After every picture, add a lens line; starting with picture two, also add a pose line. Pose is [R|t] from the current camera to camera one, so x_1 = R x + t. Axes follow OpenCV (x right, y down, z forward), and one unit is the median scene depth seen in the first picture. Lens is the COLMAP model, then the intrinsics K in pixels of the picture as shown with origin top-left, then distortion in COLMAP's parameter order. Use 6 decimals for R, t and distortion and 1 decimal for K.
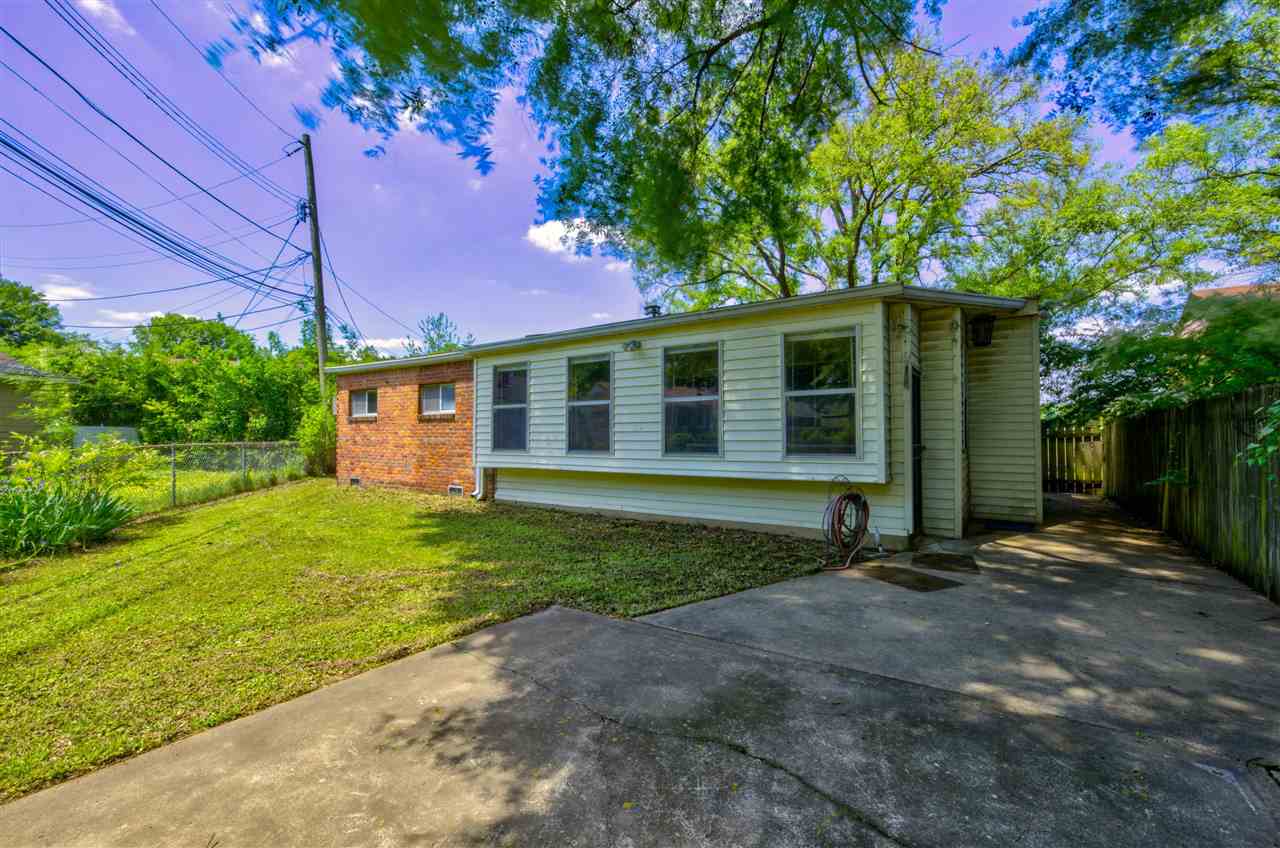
lens RADIAL K [[545.5, 0, 639.3], [0, 545.5, 424.8], [0, 0, 1]] dist [0.000121, 0.001219]
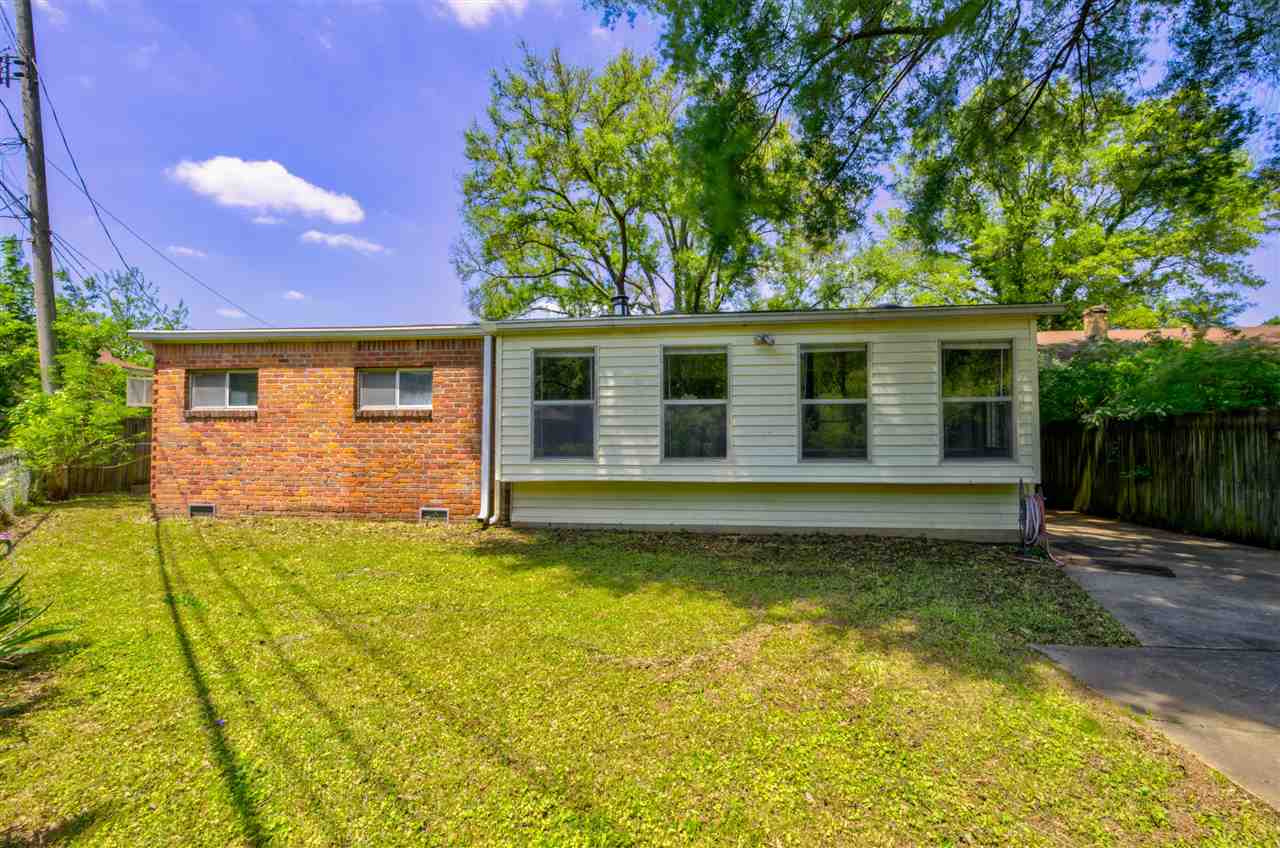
lens RADIAL K [[545.5, 0, 639.8], [0, 545.5, 429.1], [0, 0, 1]] dist [0.000121, 0.001219]
pose [[0.883904, 0.010007, 0.467562, -0.431860], [-0.010448, 0.999944, -0.001651, 0.003666], [-0.467552, -0.003425, 0.883959, 0.217019]]
